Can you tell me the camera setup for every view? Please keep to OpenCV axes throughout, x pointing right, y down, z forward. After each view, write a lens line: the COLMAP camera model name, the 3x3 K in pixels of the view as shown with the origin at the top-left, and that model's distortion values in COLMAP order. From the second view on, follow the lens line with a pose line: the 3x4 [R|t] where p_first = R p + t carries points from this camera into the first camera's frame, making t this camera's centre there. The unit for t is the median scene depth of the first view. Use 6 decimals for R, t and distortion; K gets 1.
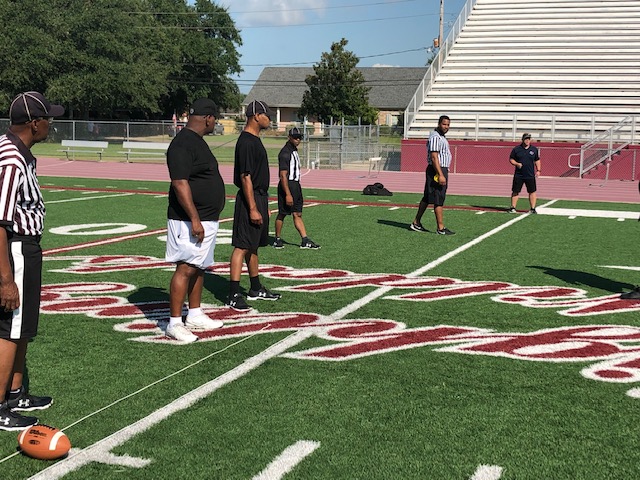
lens RADIAL K [[970.3, 0, 320.0], [0, 970.3, 240.0], [0, 0, 1]] dist [0.136314, -0.732906]
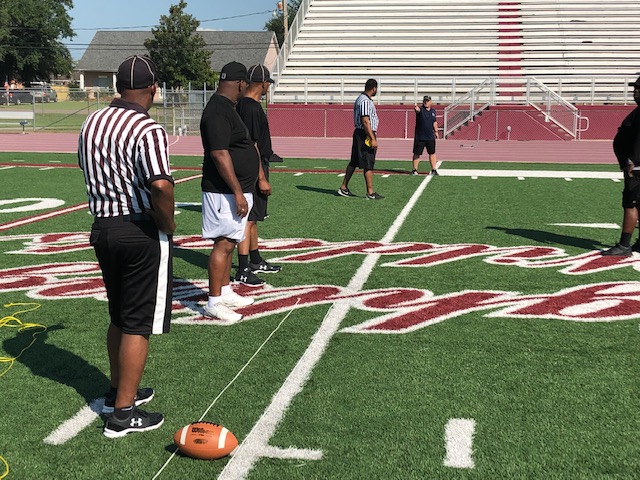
lens RADIAL K [[970.3, 0, 320.0], [0, 970.3, 240.0], [0, 0, 1]] dist [0.136314, -0.732906]
pose [[0.982804, -0.041233, 0.179988, -0.107187], [0.034796, 0.998642, 0.038779, -0.004036], [-0.181343, -0.031849, 0.982904, 0.027656]]
